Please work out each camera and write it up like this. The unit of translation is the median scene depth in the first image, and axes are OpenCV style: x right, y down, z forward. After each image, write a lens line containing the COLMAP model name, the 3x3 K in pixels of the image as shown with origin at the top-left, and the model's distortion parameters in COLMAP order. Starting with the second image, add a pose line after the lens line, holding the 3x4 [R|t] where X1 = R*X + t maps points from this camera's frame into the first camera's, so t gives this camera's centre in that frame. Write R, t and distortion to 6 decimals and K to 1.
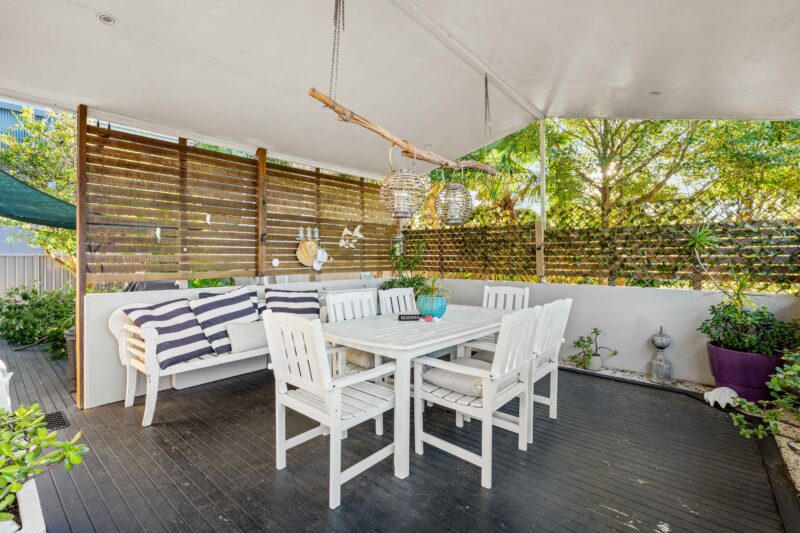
lens RADIAL K [[367.2, 0, 400.2], [0, 367.2, 262.2], [0, 0, 1]] dist [0.001211, 0.000114]
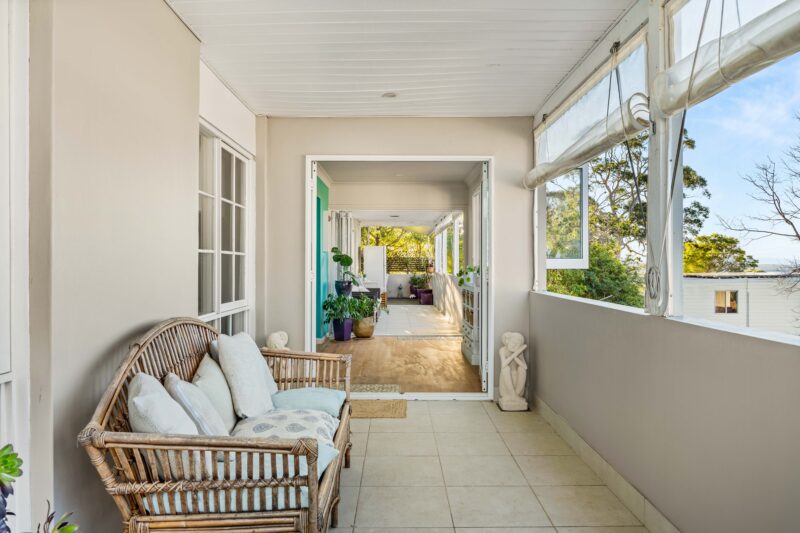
lens RADIAL K [[575.7, 0, 400.3], [0, 575.7, 265.6], [0, 0, 1]] dist [-0.000131, -0.000016]
pose [[0.754854, -0.001616, 0.655890, -3.427840], [0.001505, 0.999999, 0.000732, -0.016473], [-0.655891, 0.000434, 0.754856, -3.750645]]
